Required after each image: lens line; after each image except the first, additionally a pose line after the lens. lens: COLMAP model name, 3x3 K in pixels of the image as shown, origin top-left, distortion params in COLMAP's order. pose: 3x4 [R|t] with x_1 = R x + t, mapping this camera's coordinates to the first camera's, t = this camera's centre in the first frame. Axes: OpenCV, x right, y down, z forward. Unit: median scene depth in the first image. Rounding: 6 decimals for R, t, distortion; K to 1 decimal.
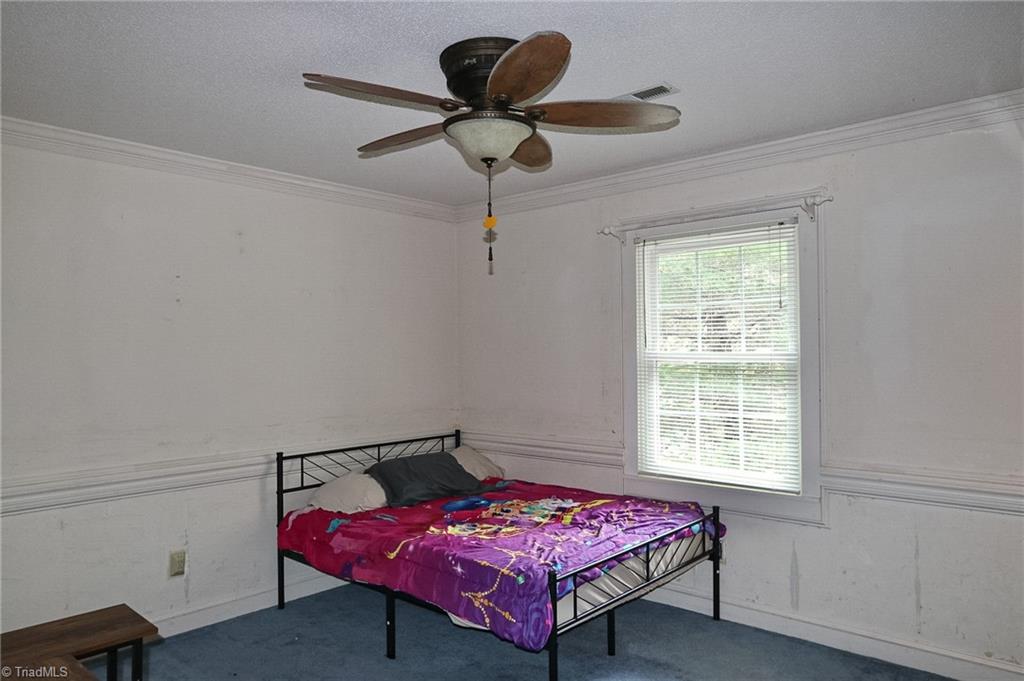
lens RADIAL K [[715.2, 0, 512.0], [0, 715.2, 340.5], [0, 0, 1]] dist [-0.004790, -0.002414]
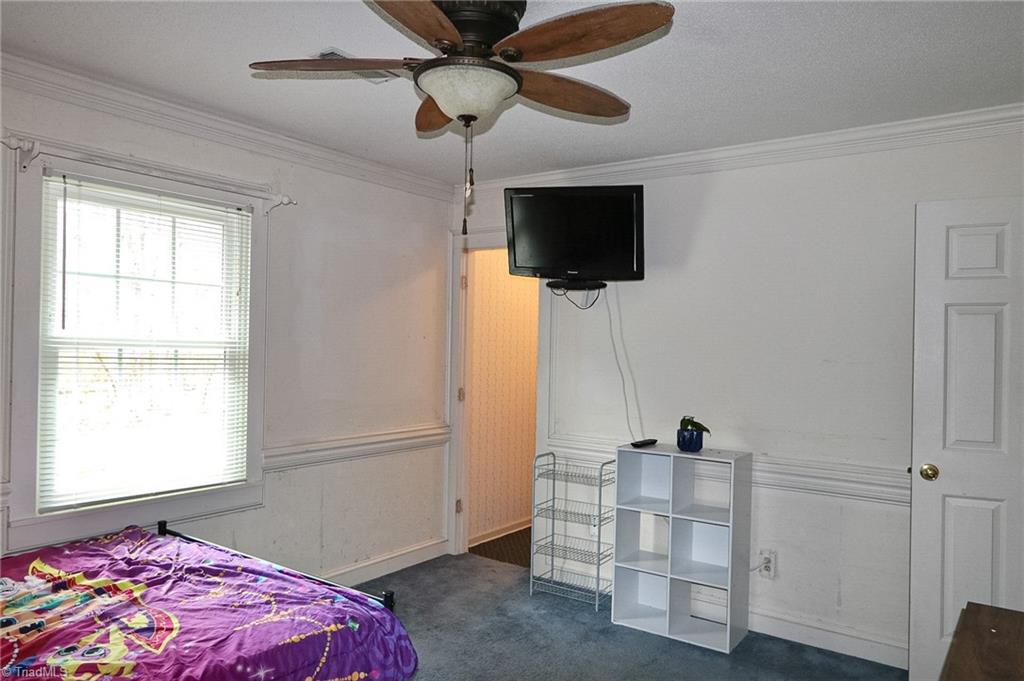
lens RADIAL K [[715.2, 0, 512.0], [0, 715.2, 340.5], [0, 0, 1]] dist [-0.004790, -0.002414]
pose [[-0.114152, 0.015303, 0.993345, -0.655974], [-0.034239, 0.999227, -0.019328, 0.023086], [-0.992873, -0.036218, -0.113540, 0.757974]]
